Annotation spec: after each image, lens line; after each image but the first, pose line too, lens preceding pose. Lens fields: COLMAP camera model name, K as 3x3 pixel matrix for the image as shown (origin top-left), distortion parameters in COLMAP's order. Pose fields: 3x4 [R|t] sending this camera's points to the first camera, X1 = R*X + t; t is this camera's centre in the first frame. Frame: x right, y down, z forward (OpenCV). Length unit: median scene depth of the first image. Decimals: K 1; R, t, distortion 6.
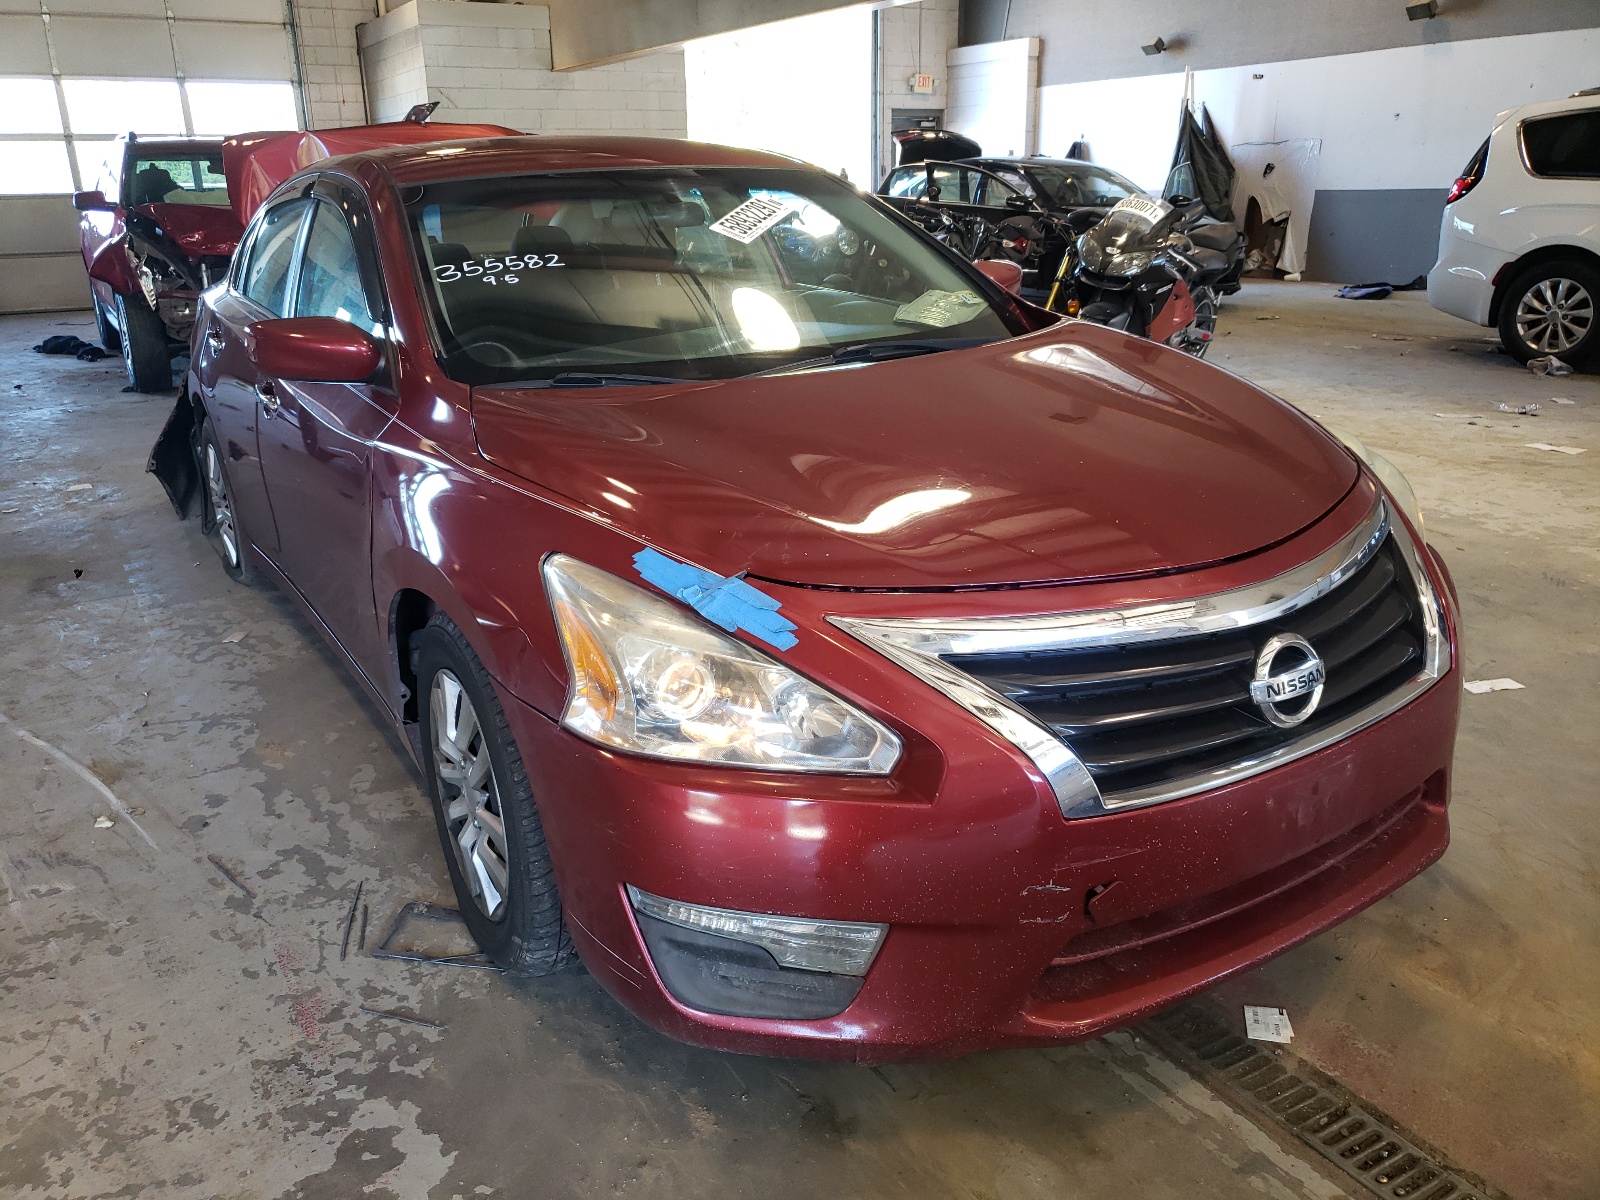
lens RADIAL K [[1235.3, 0, 800.0], [0, 1235.3, 600.0], [0, 0, 1]] dist [-0.000778, 0.001148]
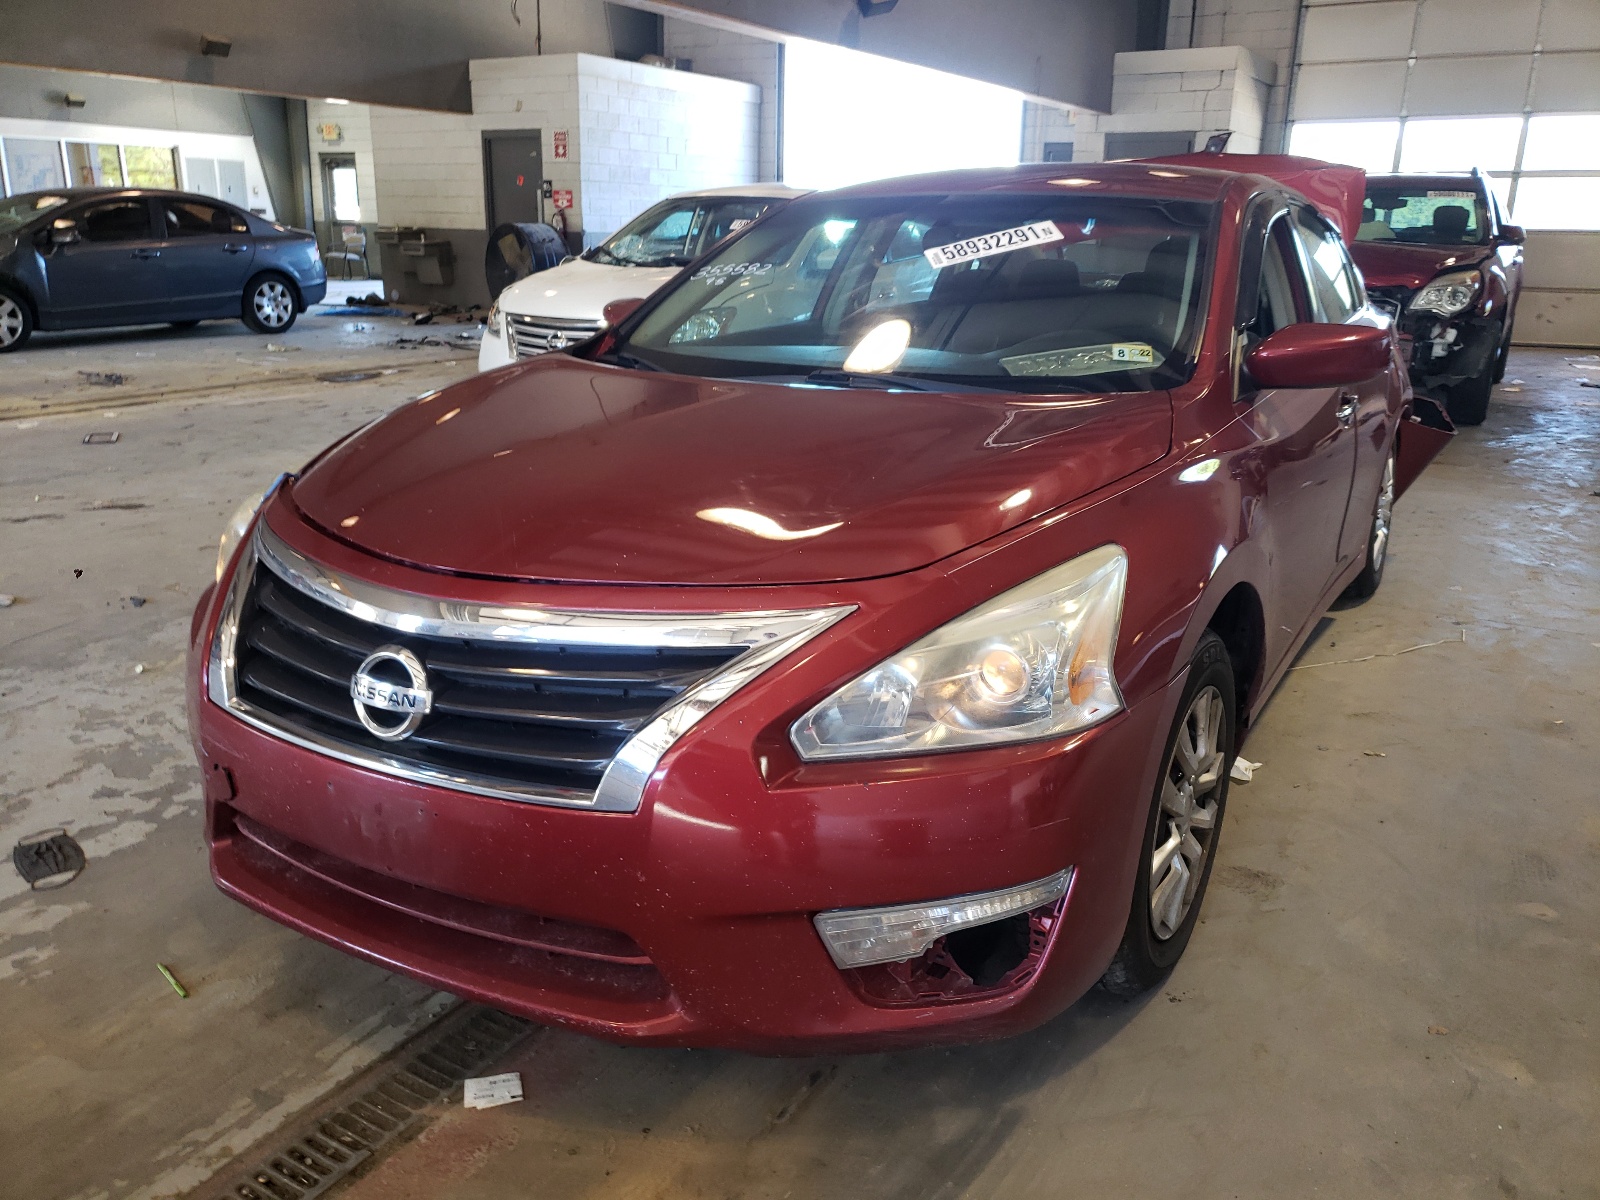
lens RADIAL K [[1235.3, 0, 800.0], [0, 1235.3, 600.0], [0, 0, 1]] dist [-0.000778, 0.001148]
pose [[0.476353, 0.272239, -0.836046, 1.237380], [-0.295458, 0.945128, 0.139416, -0.219795], [0.828126, 0.180605, 0.530650, 0.662257]]
